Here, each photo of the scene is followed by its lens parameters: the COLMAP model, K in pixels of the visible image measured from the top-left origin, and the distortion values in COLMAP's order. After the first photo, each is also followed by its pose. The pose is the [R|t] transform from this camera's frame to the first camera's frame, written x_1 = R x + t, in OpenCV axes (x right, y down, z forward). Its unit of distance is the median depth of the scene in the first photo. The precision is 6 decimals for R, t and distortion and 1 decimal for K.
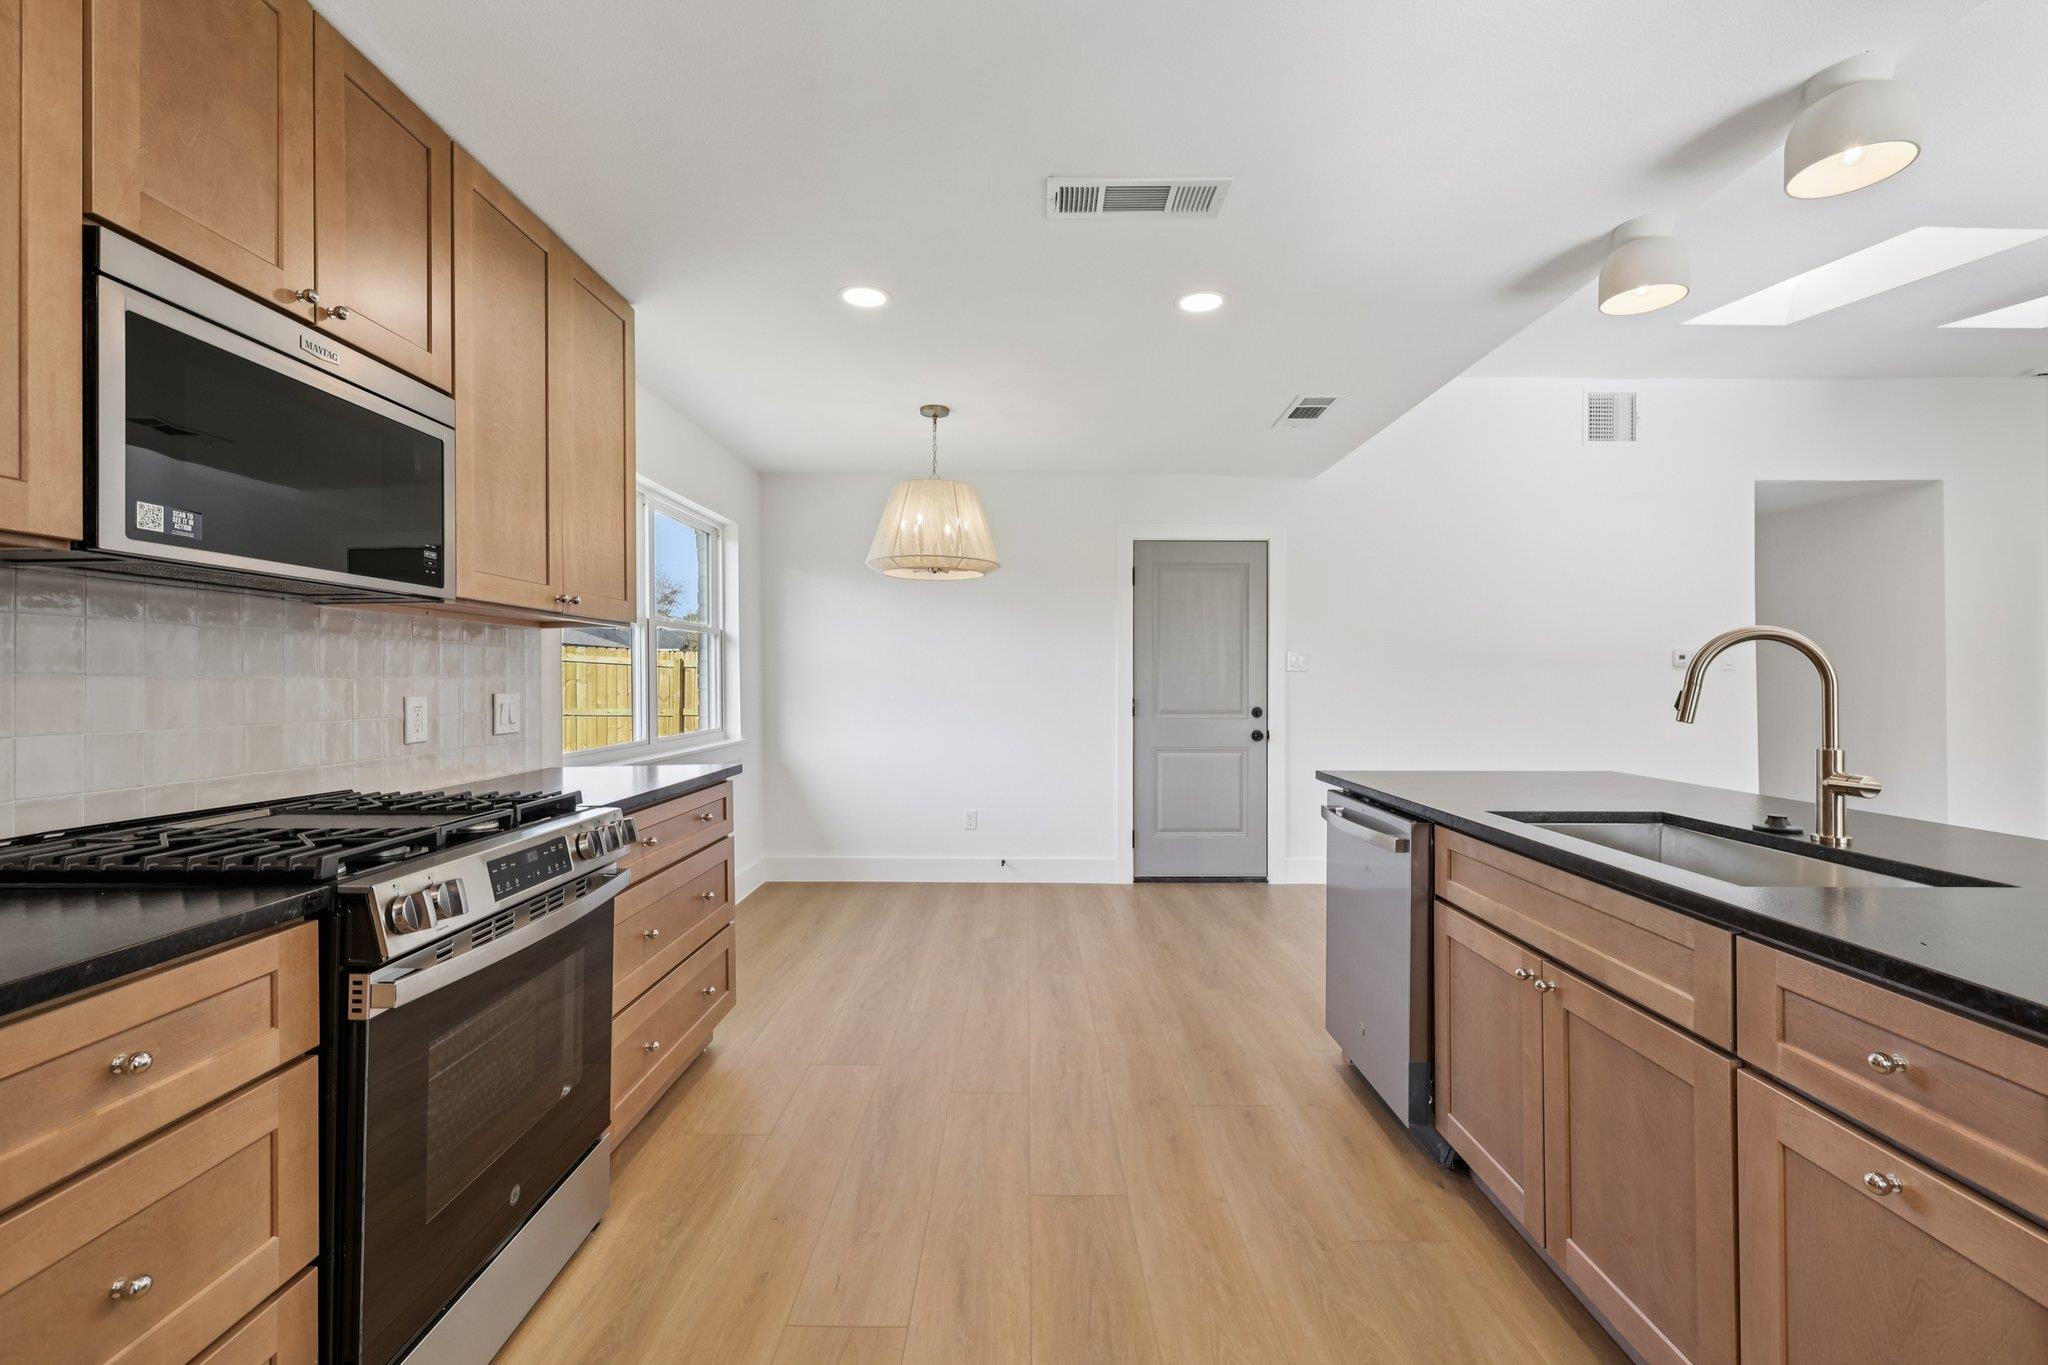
lens RADIAL K [[859.2, 0, 1025.3], [0, 859.2, 683.9], [0, 0, 1]] dist [-0.001558, -0.000188]
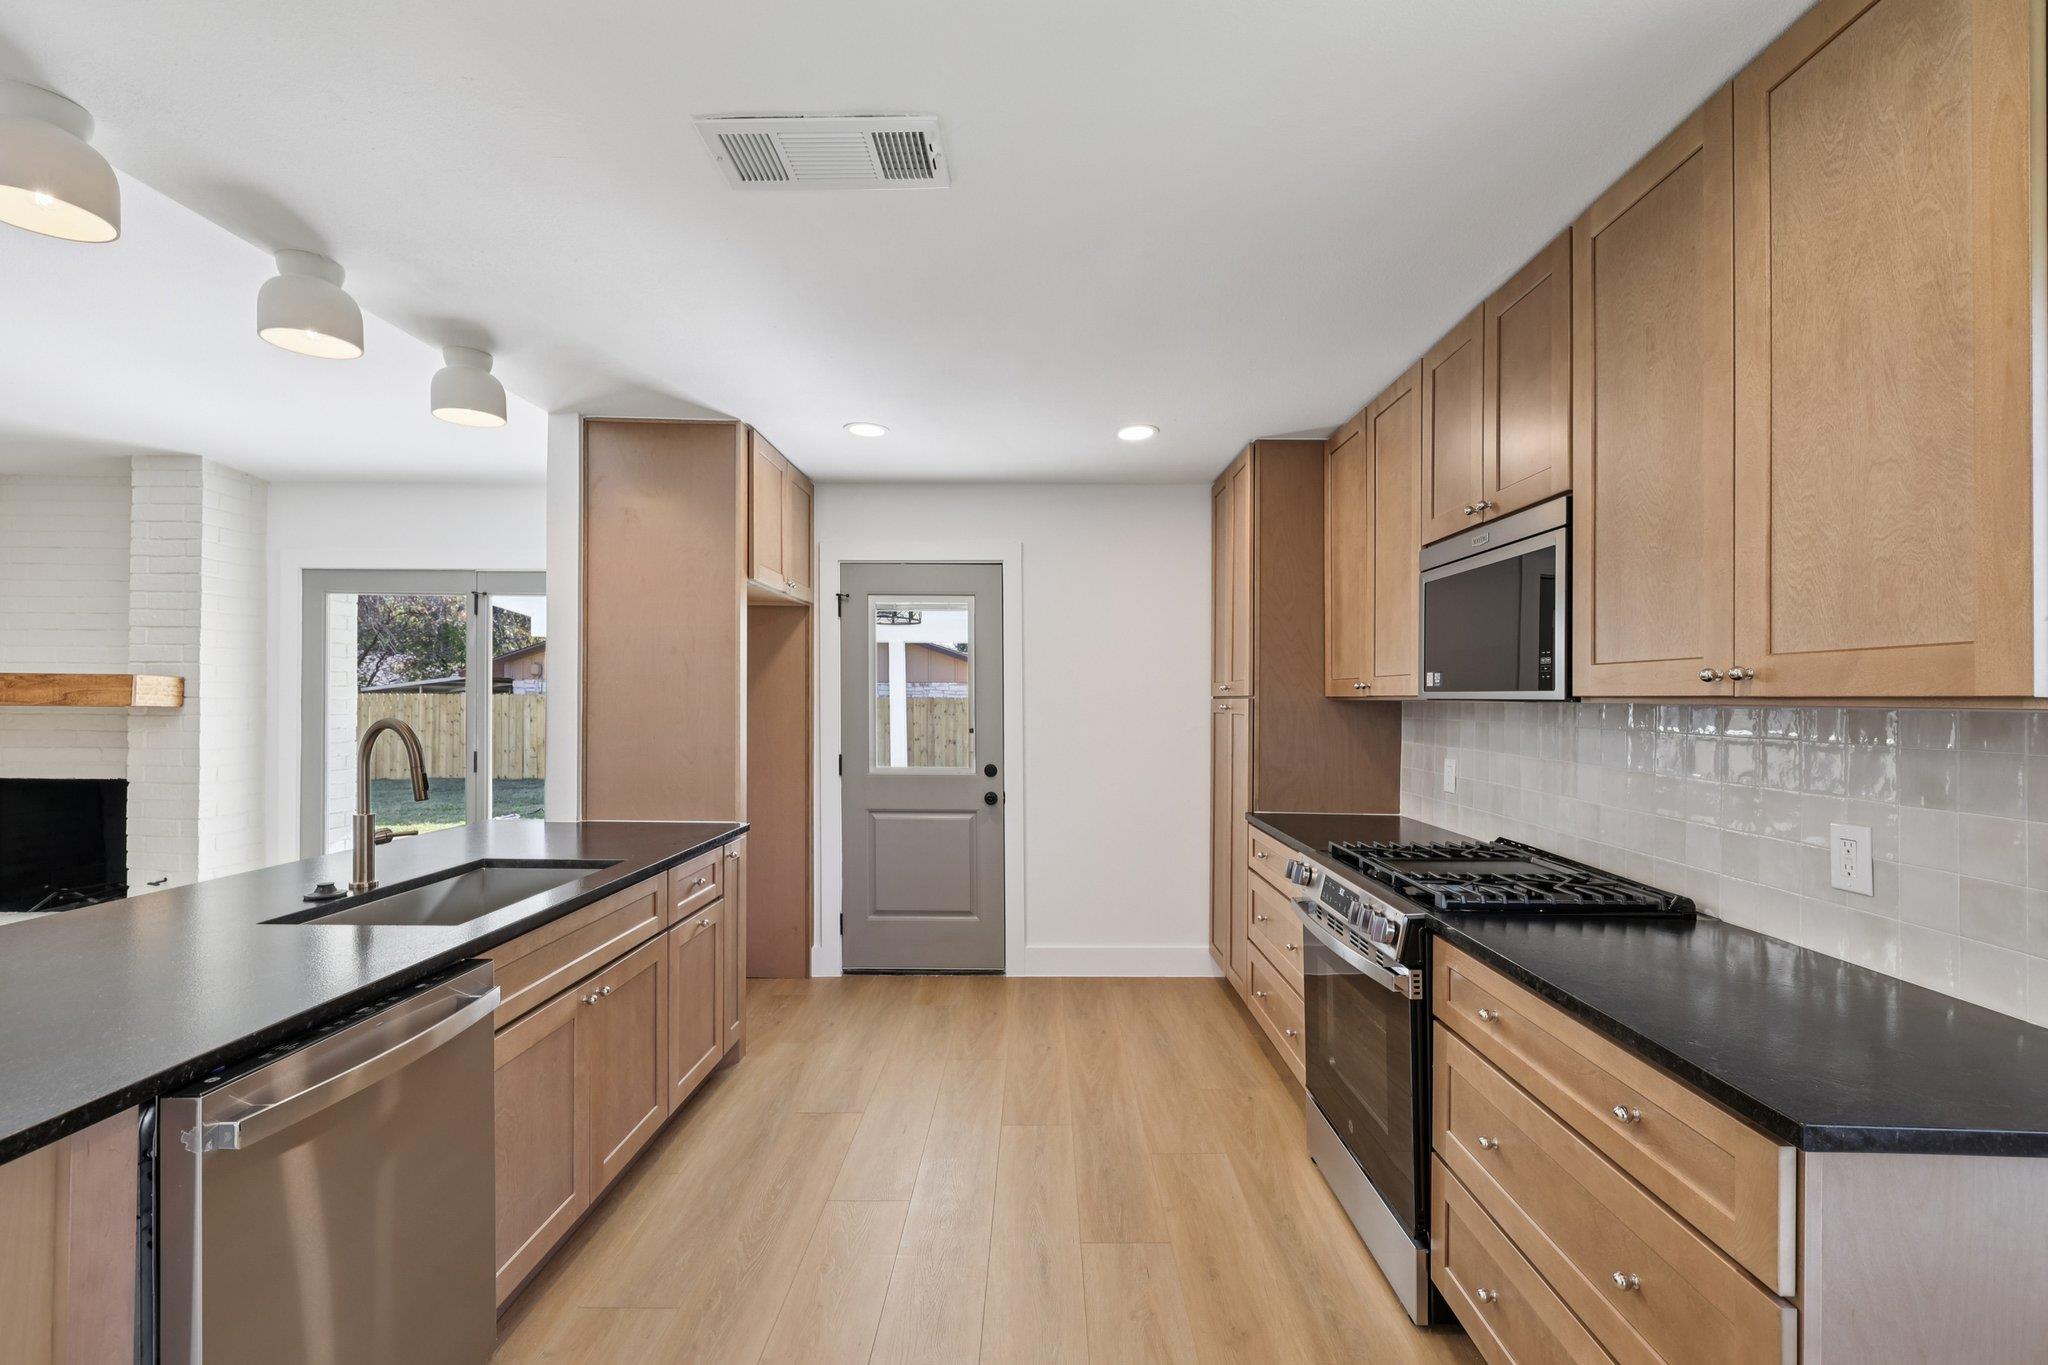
lens RADIAL K [[880.5, 0, 1040.5], [0, 880.5, 694.6], [0, 0, 1]] dist [0.000178, -0.000009]
pose [[-0.999936, -0.010530, -0.004183, -0.058156], [-0.010534, 0.999944, 0.001117, -0.101460], [0.004171, 0.001161, -0.999991, 2.064072]]
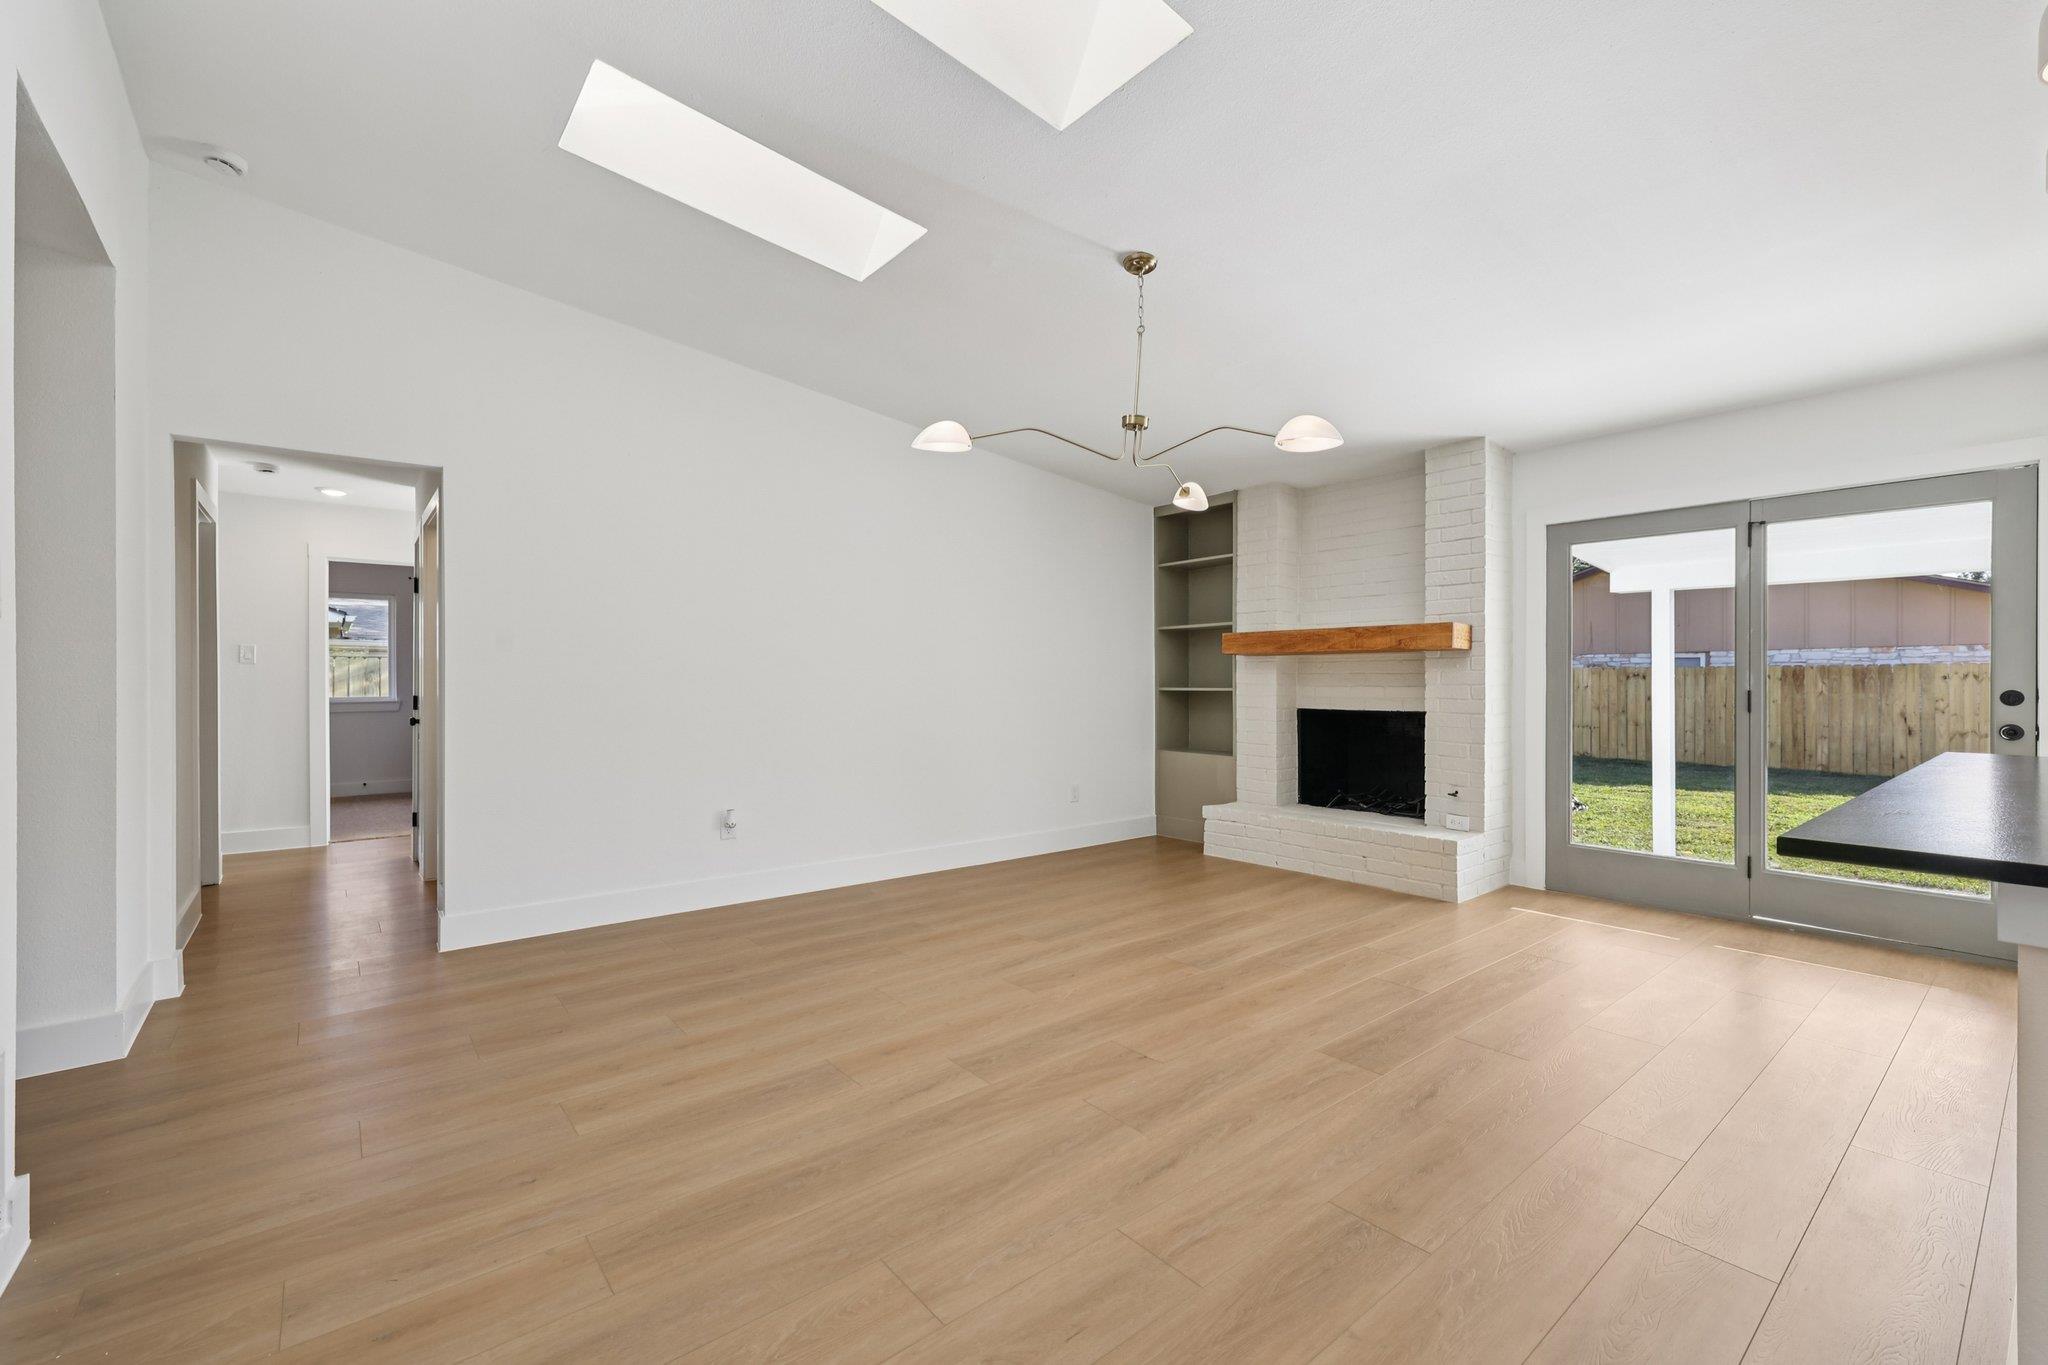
lens RADIAL K [[859.2, 0, 1025.3], [0, 859.2, 683.9], [0, 0, 1]] dist [-0.001558, -0.000188]
pose [[-0.638829, -0.004346, 0.769337, 0.933264], [0.003925, 0.999953, 0.008908, 0.024913], [-0.769339, 0.008710, -0.638782, 2.507731]]
